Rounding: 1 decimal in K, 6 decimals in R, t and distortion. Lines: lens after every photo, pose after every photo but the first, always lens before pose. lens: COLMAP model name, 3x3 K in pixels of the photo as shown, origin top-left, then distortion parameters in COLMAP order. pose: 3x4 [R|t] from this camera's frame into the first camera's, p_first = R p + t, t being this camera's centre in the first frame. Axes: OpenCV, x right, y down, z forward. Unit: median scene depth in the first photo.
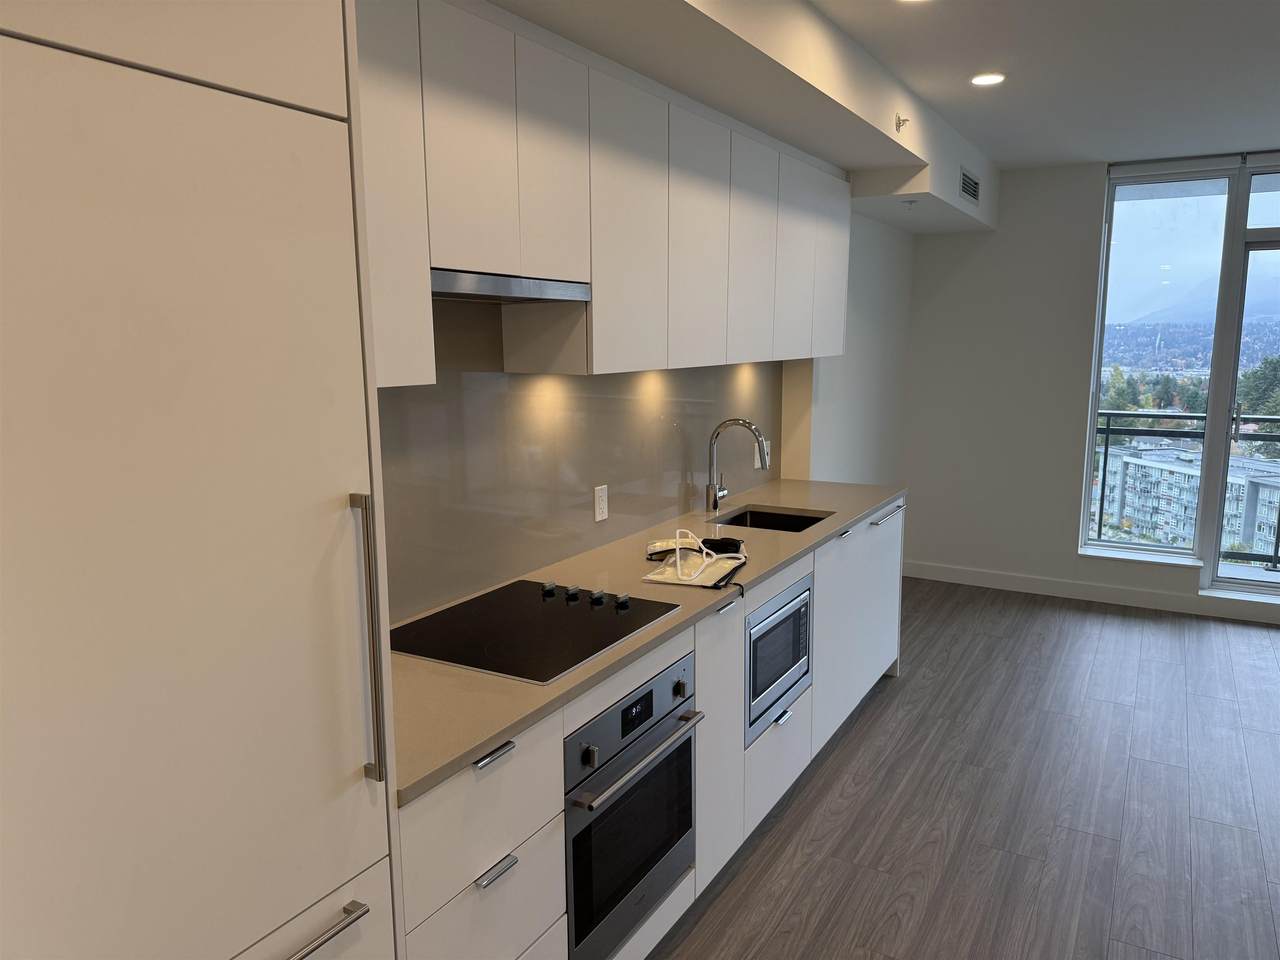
lens RADIAL K [[915.3, 0, 640.0], [0, 915.3, 480.0], [0, 0, 1]] dist [0.002710, -0.000135]
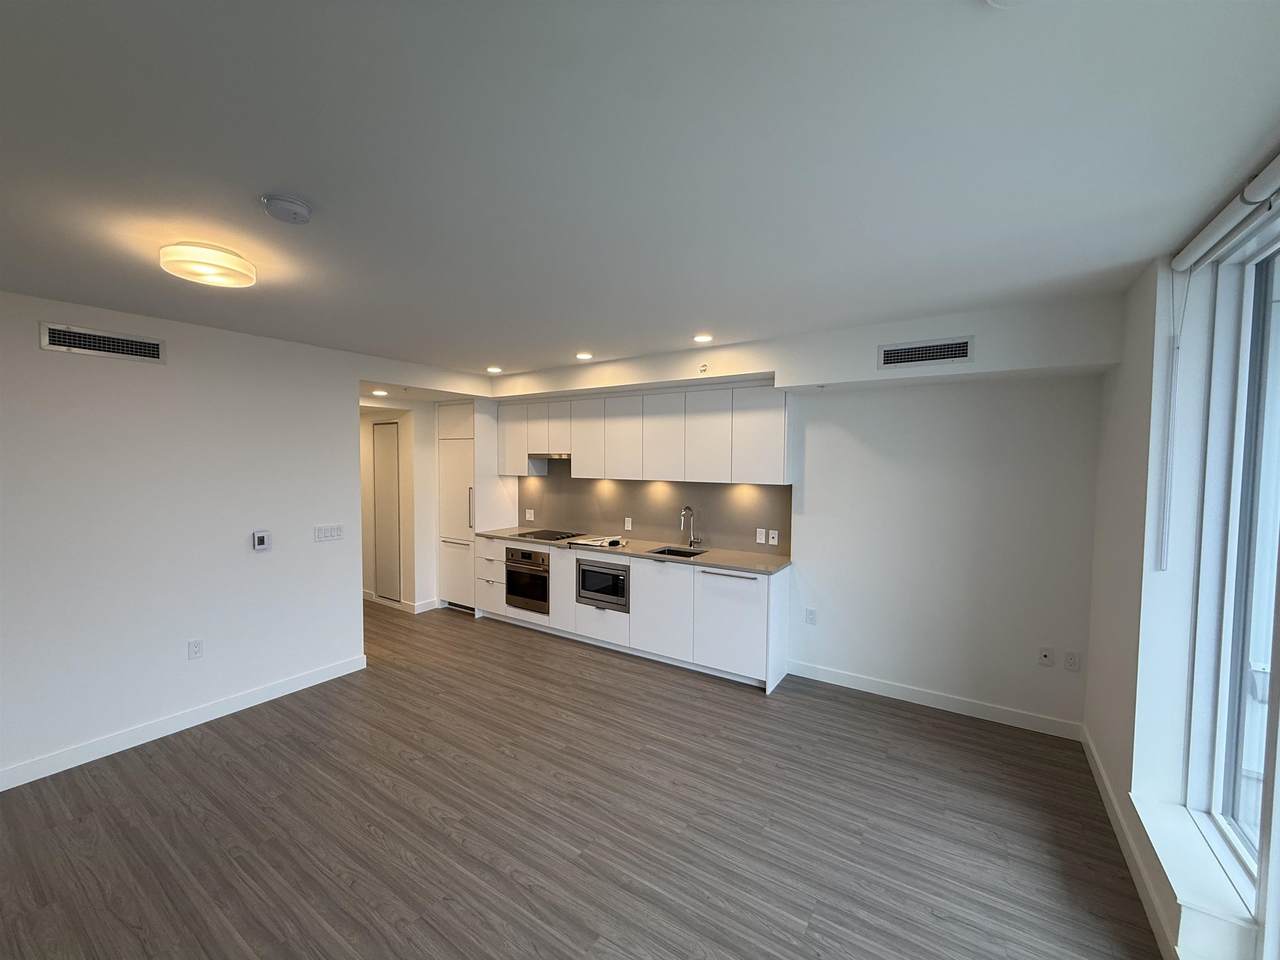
lens RADIAL K [[506.9, 0, 640.0], [0, 506.9, 480.0], [0, 0, 1]] dist [0.002503, 0.000090]
pose [[-0.055456, 0.051323, -0.997141, 1.608966], [-0.161608, 0.985048, 0.059689, -0.222715], [0.985296, 0.164456, -0.046333, 1.100303]]
